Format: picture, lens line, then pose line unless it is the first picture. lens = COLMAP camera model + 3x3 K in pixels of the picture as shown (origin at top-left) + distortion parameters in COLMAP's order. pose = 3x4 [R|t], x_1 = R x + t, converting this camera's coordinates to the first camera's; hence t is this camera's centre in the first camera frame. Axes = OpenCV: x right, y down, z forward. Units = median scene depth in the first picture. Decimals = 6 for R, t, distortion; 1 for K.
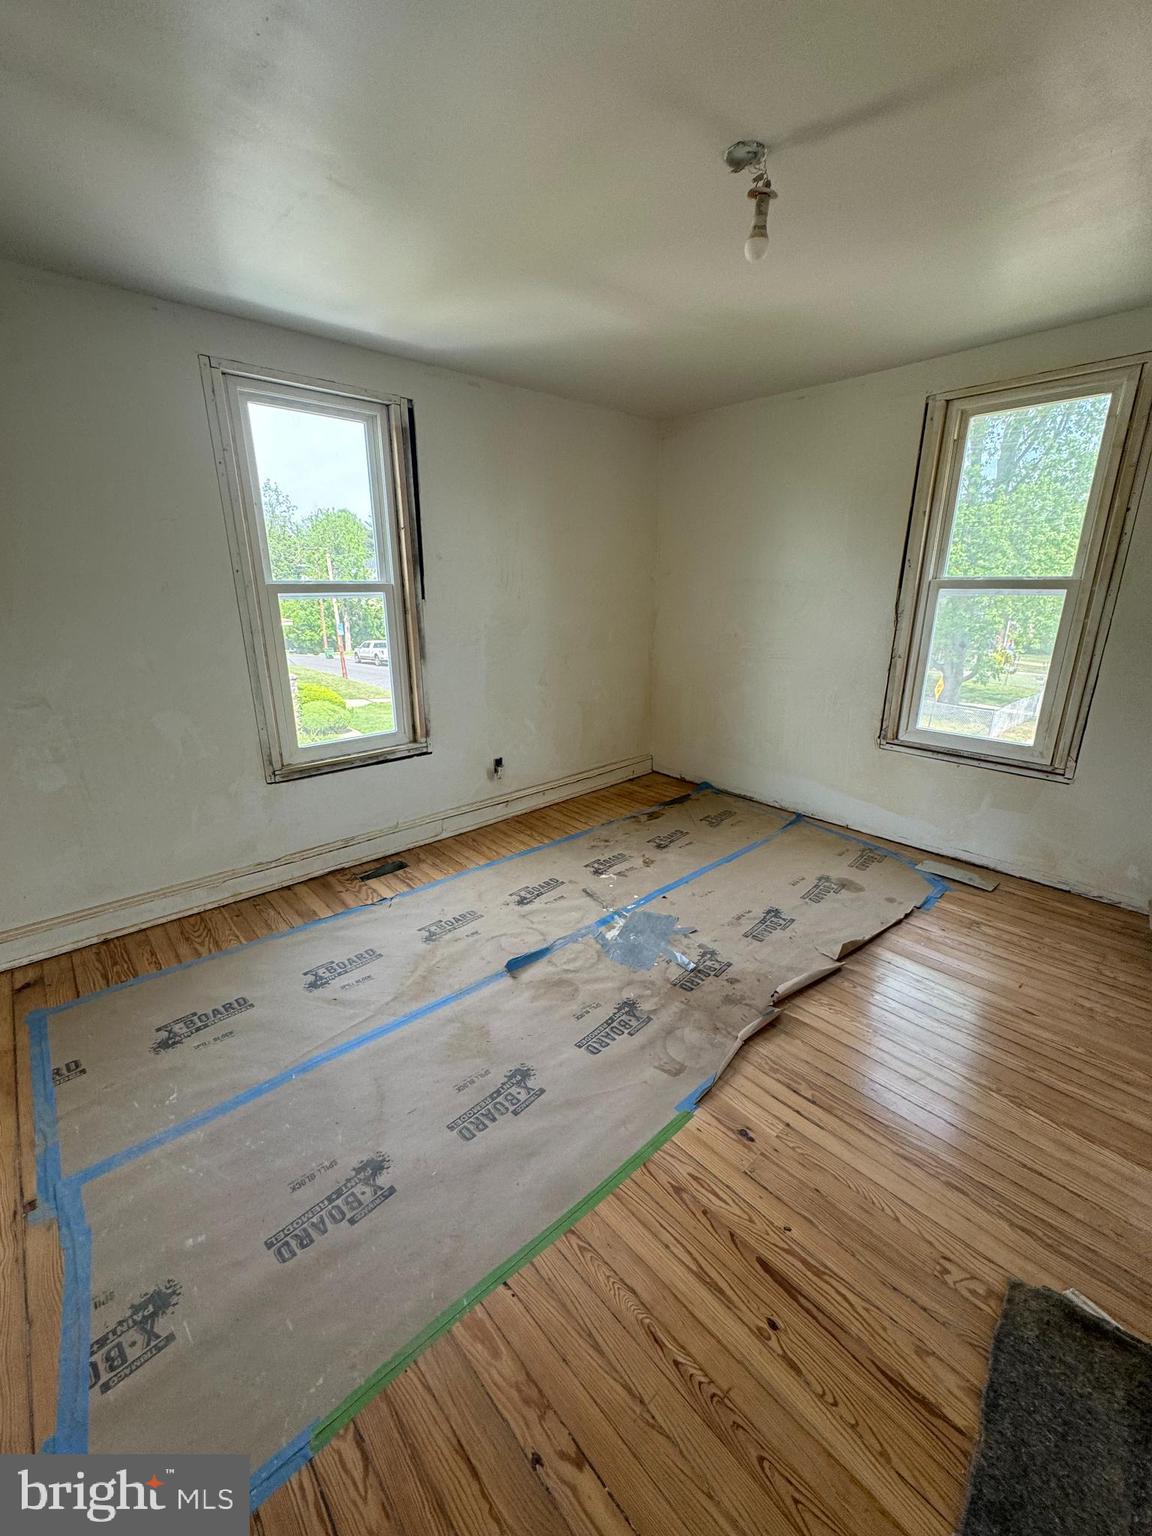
lens RADIAL K [[614.0, 0, 577.8], [0, 614.0, 767.9], [0, 0, 1]] dist [0.000932, -0.000160]
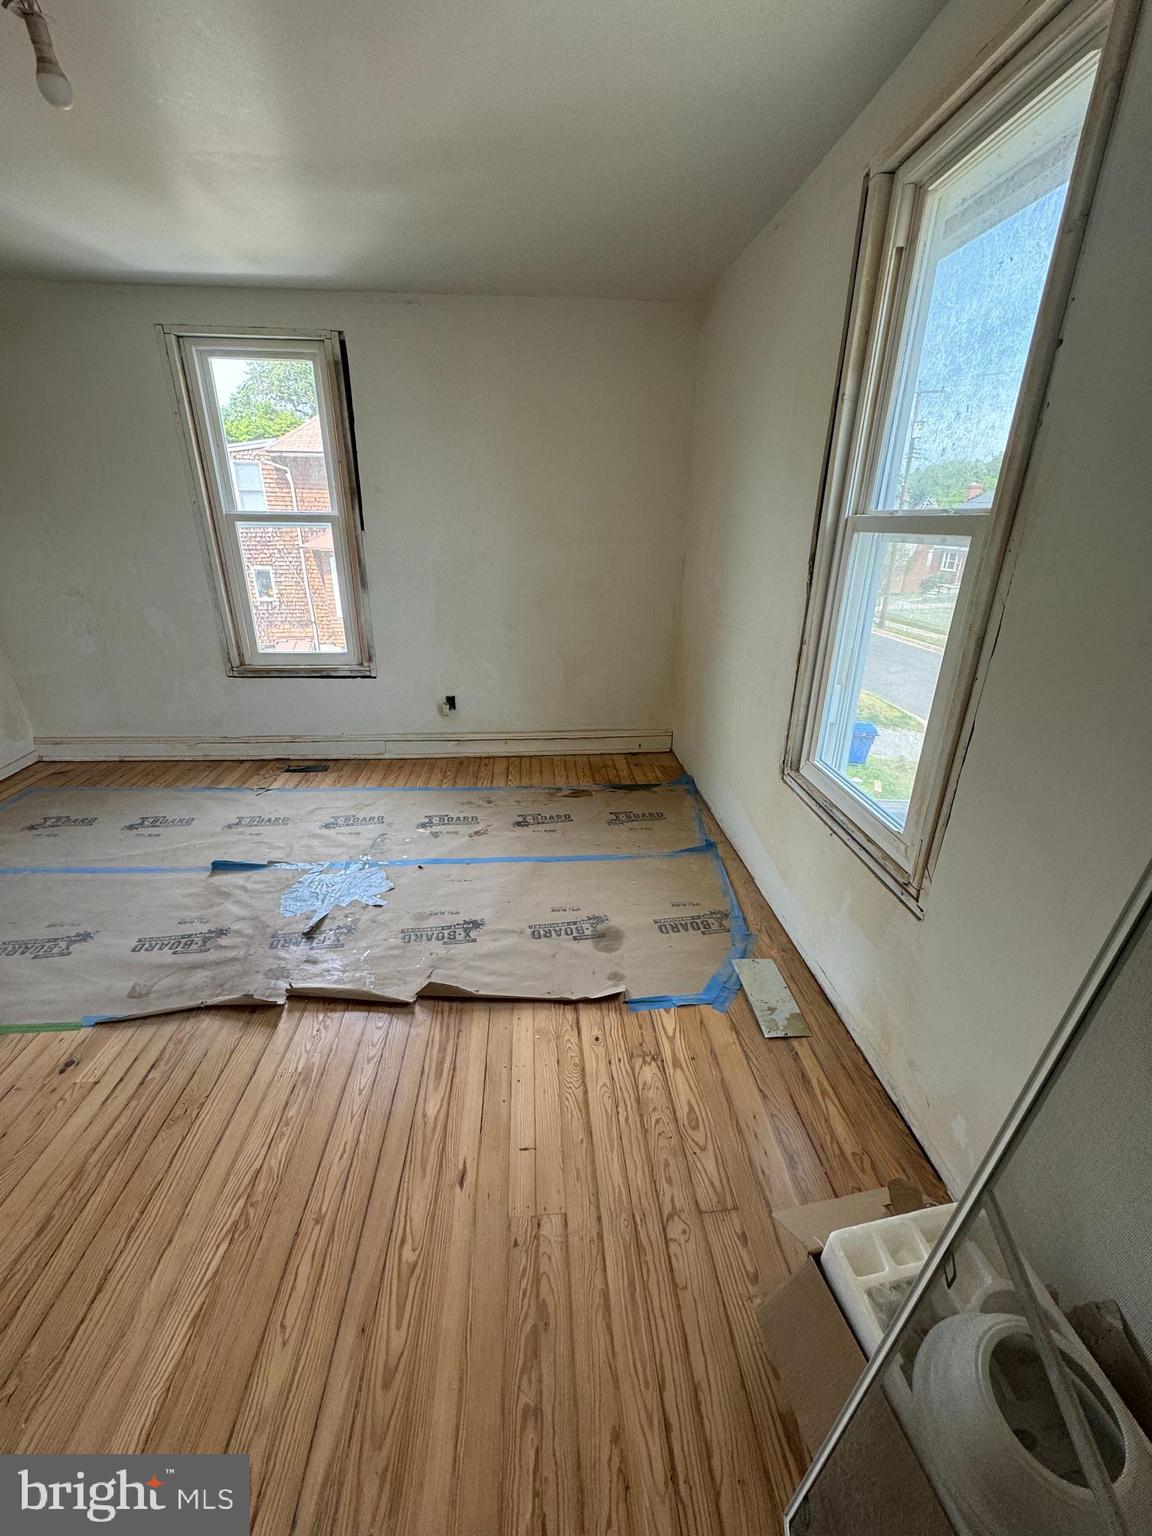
lens RADIAL K [[614.0, 0, 577.1], [0, 614.0, 768.3], [0, 0, 1]] dist [0.000932, -0.000160]
pose [[0.782203, 0.244511, -0.573038, 0.752596], [-0.192443, 0.969614, 0.151041, -0.108842], [0.592558, -0.007867, 0.805490, 0.365063]]
